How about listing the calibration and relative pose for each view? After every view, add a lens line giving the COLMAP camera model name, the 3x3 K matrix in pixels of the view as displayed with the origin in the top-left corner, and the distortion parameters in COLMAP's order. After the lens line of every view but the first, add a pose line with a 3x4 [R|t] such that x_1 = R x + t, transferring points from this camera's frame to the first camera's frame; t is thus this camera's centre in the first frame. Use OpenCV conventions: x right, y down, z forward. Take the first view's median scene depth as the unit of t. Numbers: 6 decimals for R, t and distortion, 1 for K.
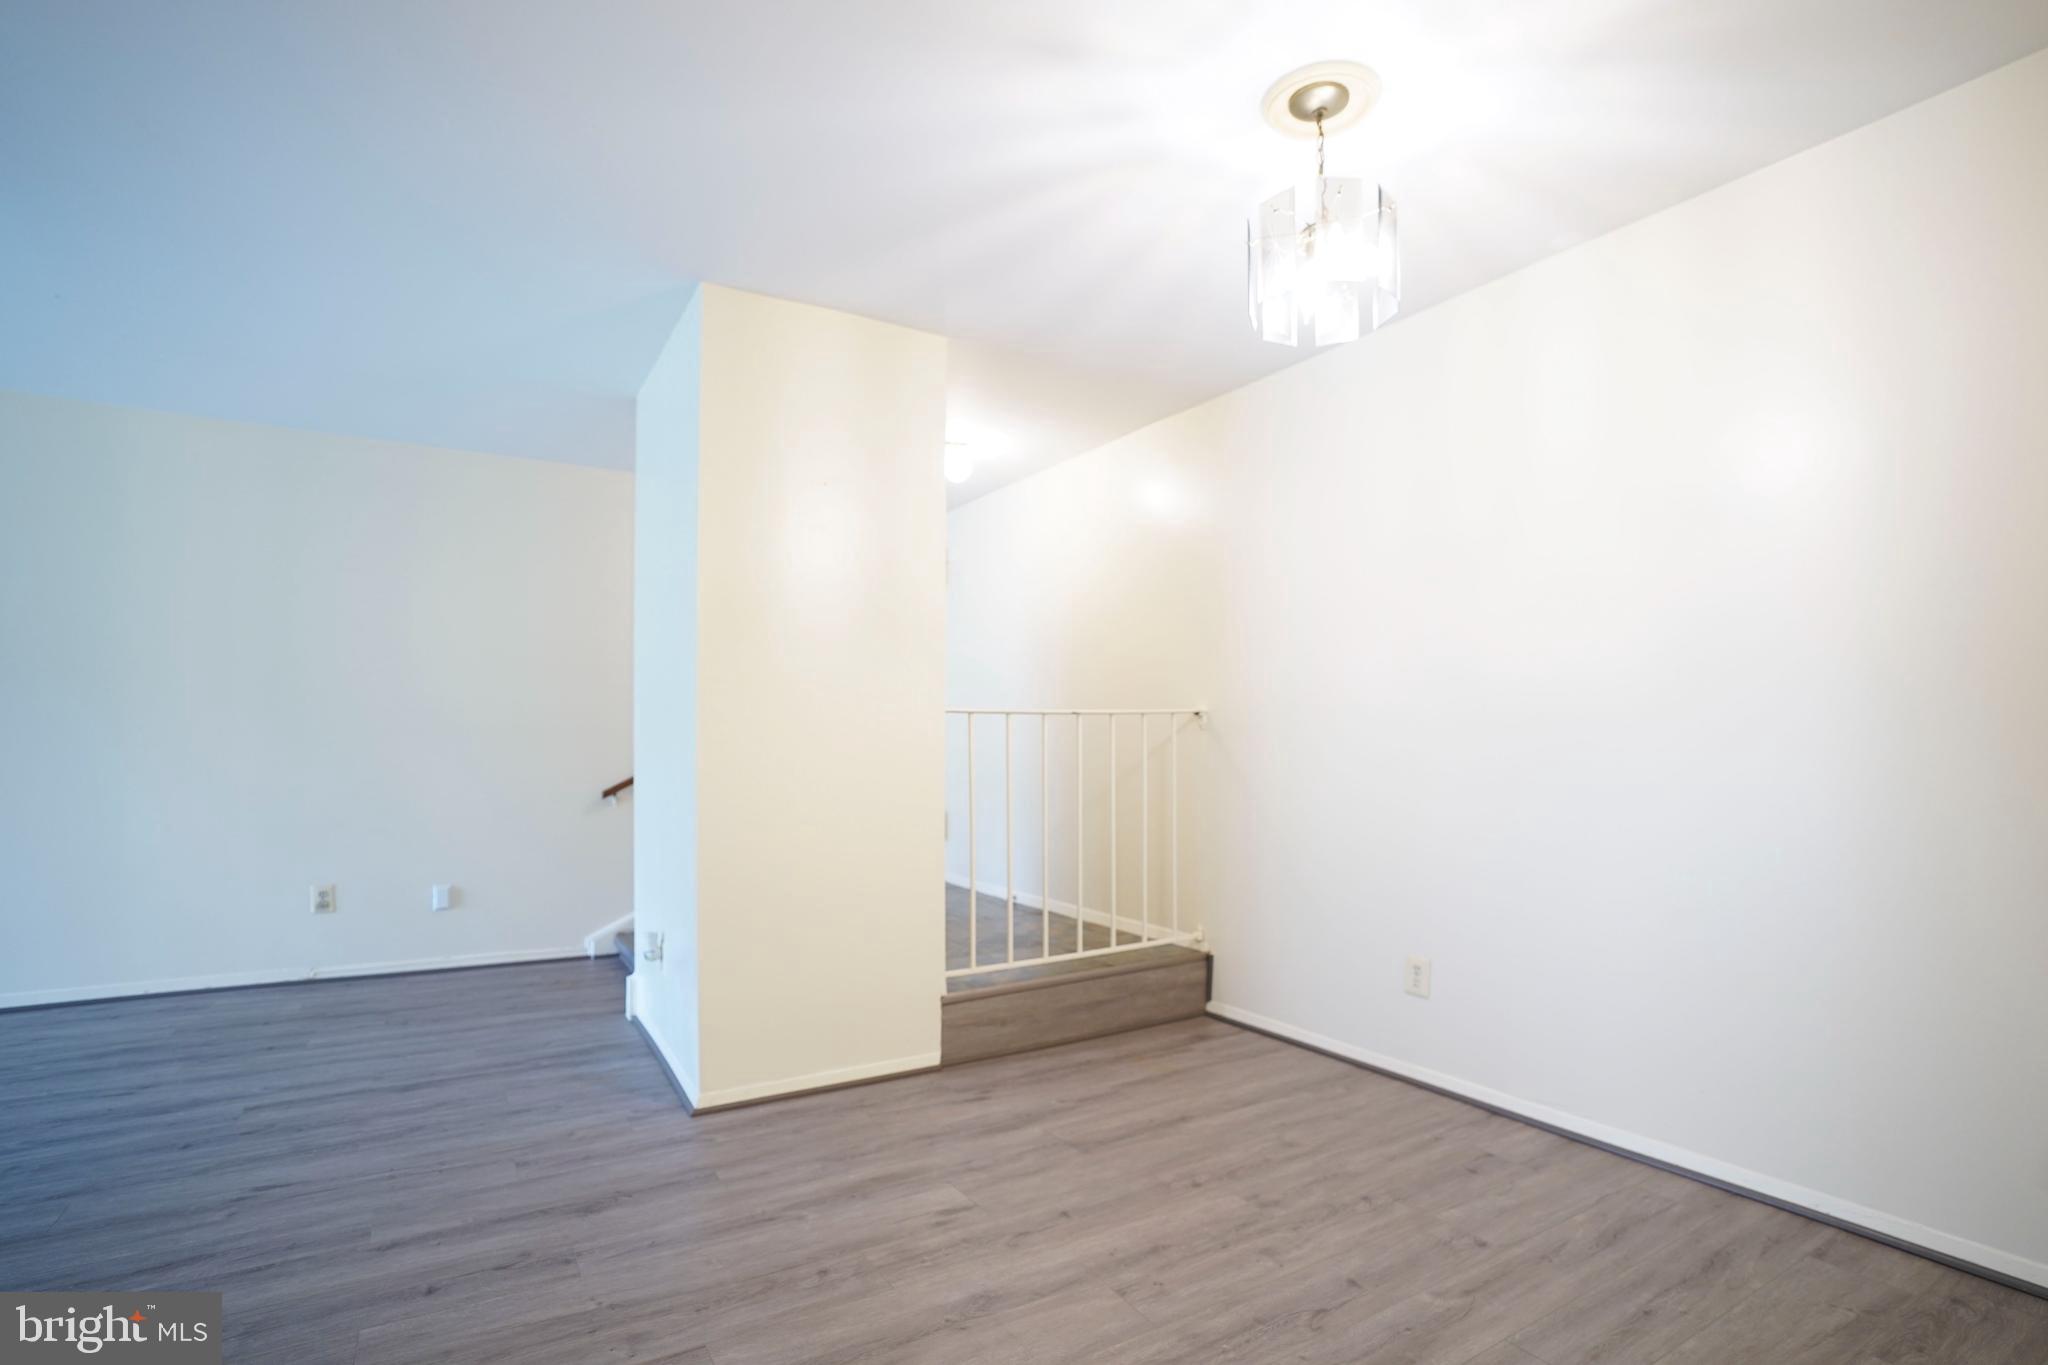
lens RADIAL K [[972.0, 0, 1024.2], [0, 972.0, 729.2], [0, 0, 1]] dist [0.001733, 0.000482]
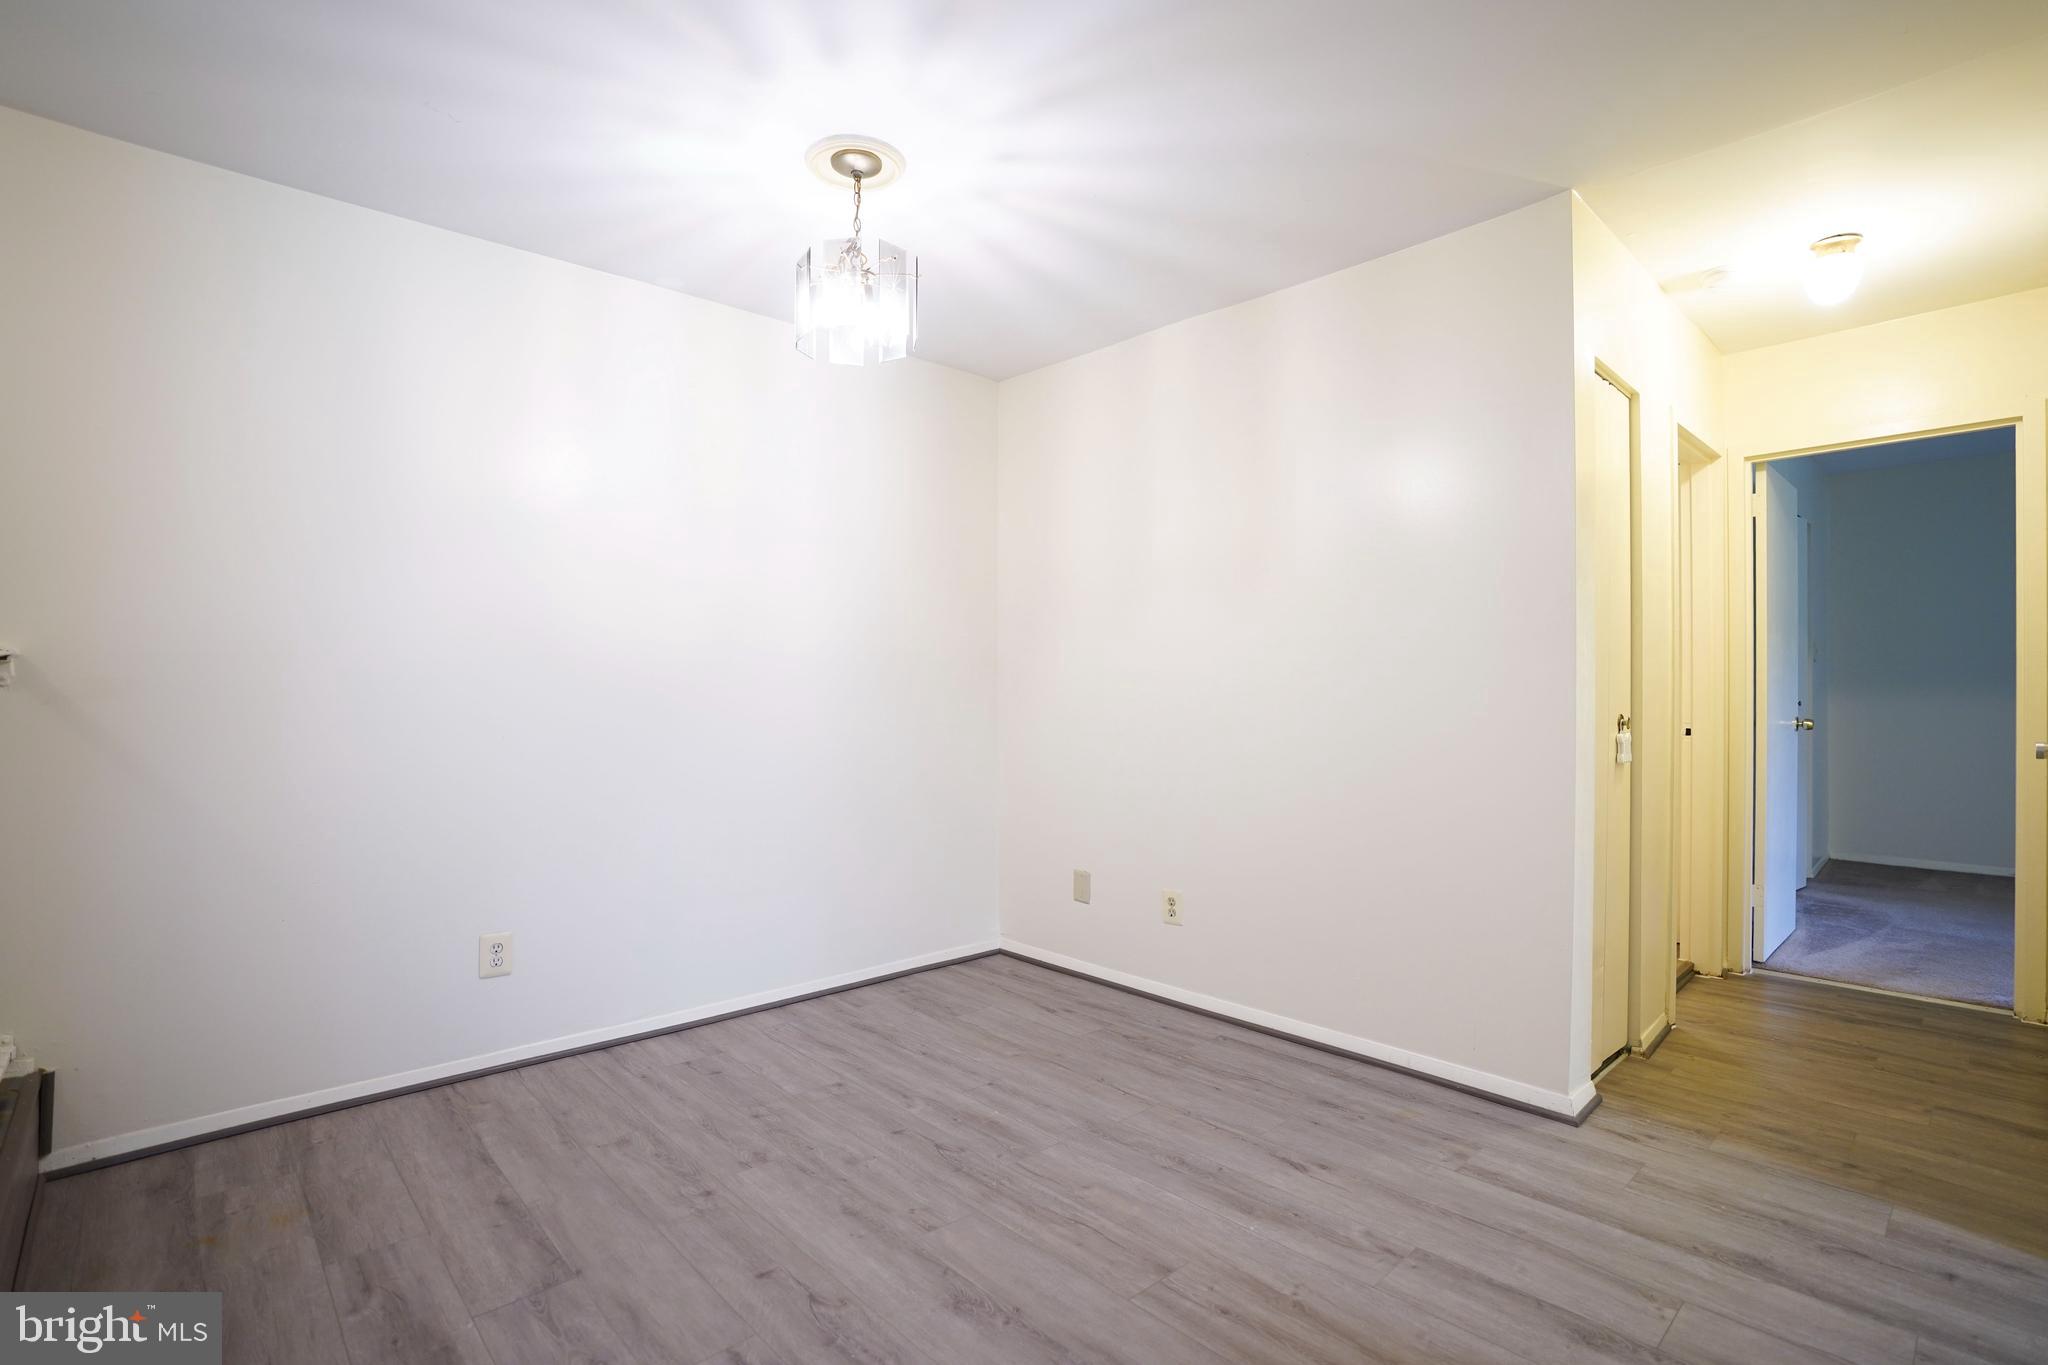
lens RADIAL K [[954.3, 0, 1020.7], [0, 954.3, 697.2], [0, 0, 1]] dist [-0.054521, 0.024798]
pose [[-0.178997, 0.007194, 0.983823, -0.720643], [-0.011611, 0.999888, -0.009424, 0.015146], [-0.983781, -0.013110, -0.178893, 0.865609]]
